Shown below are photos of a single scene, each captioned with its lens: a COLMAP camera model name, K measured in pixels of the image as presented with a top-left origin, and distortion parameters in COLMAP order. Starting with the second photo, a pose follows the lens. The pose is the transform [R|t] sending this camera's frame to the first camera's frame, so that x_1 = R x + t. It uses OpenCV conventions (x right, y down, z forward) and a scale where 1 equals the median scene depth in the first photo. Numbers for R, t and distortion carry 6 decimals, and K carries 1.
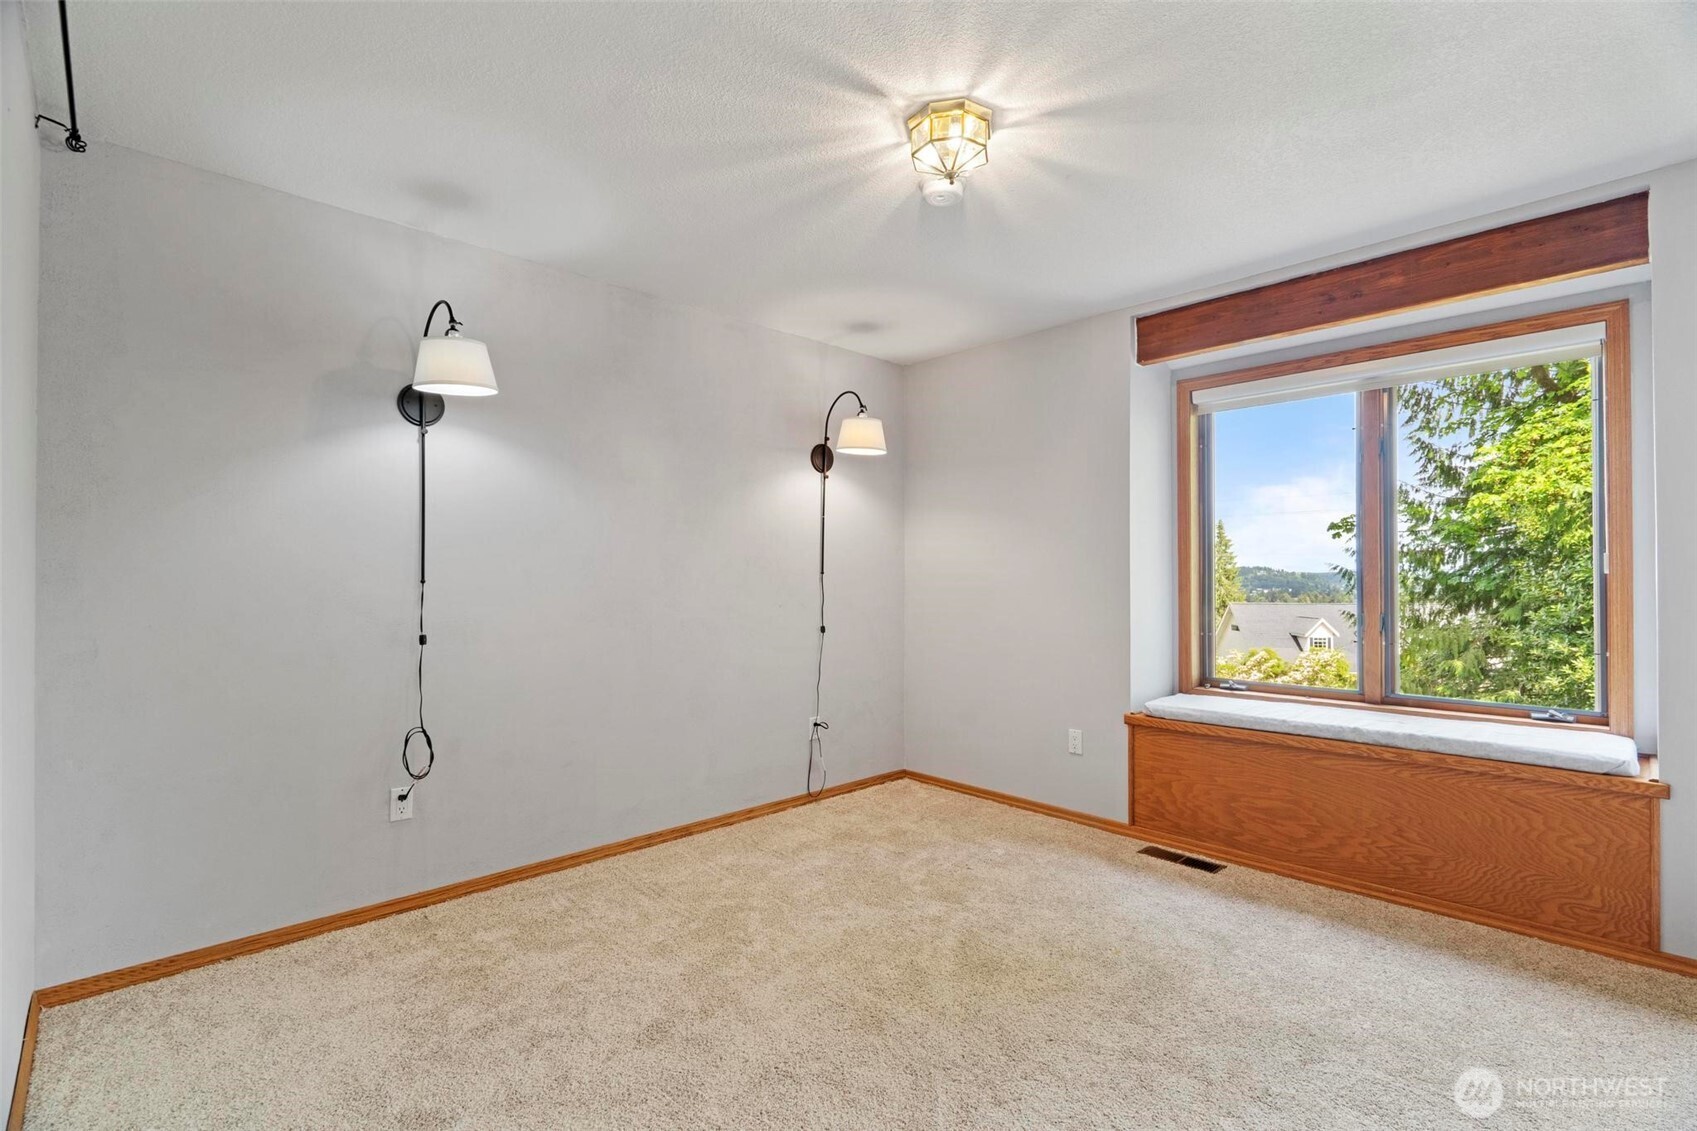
lens RADIAL K [[780.1, 0, 860.9], [0, 780.1, 569.6], [0, 0, 1]] dist [0.005644, -0.000413]
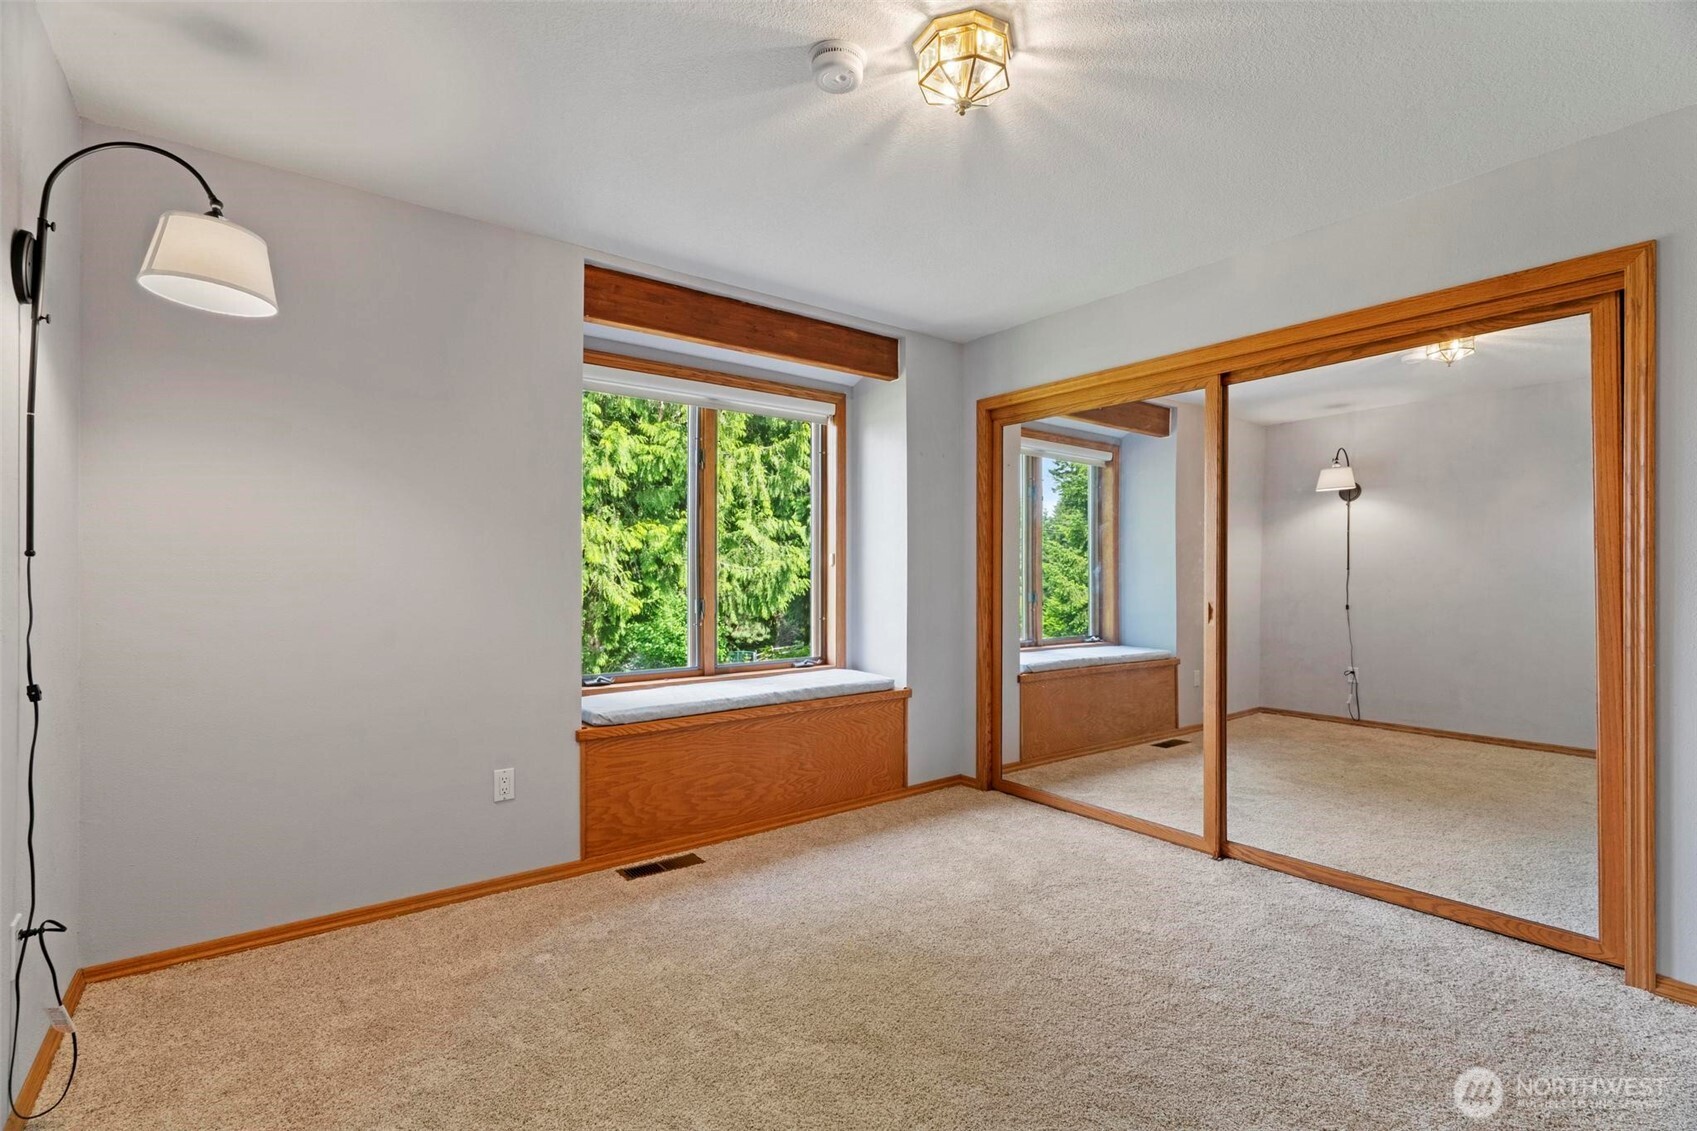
lens RADIAL K [[780.1, 0, 860.6], [0, 780.1, 570.1], [0, 0, 1]] dist [0.005644, -0.000413]
pose [[0.119927, 0.001413, 0.992782, -0.495100], [-0.011103, 0.999938, -0.000082, 0.010146], [-0.992721, -0.011013, 0.119935, 0.648211]]
